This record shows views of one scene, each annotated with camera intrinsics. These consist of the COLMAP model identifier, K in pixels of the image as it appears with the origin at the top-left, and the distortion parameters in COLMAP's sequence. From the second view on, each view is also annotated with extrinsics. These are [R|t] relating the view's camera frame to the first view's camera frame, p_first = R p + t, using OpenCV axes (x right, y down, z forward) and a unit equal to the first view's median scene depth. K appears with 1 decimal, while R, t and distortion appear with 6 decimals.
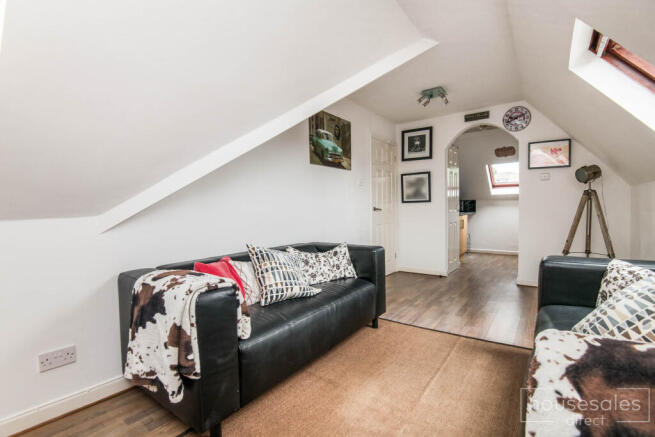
lens RADIAL K [[310.4, 0, 329.2], [0, 310.4, 217.9], [0, 0, 1]] dist [0.001239, -0.000123]
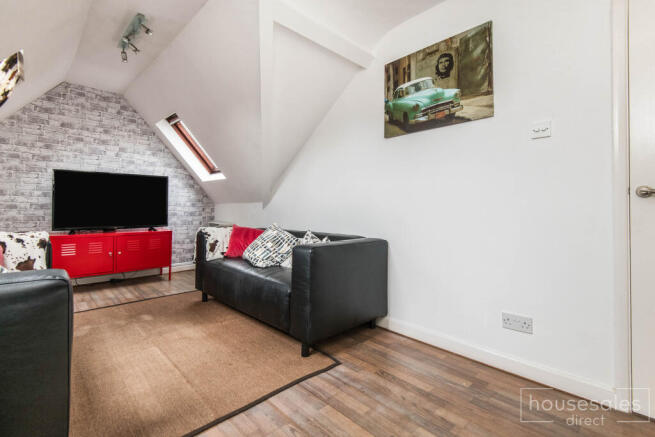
lens RADIAL K [[310.4, 0, 329.2], [0, 310.4, 214.4], [0, 0, 1]] dist [0.001239, -0.000123]
pose [[-0.206174, 0.023378, -0.978236, 0.697197], [-0.038795, 0.998733, 0.032044, -0.004588], [0.977746, 0.044557, -0.205006, 0.980153]]
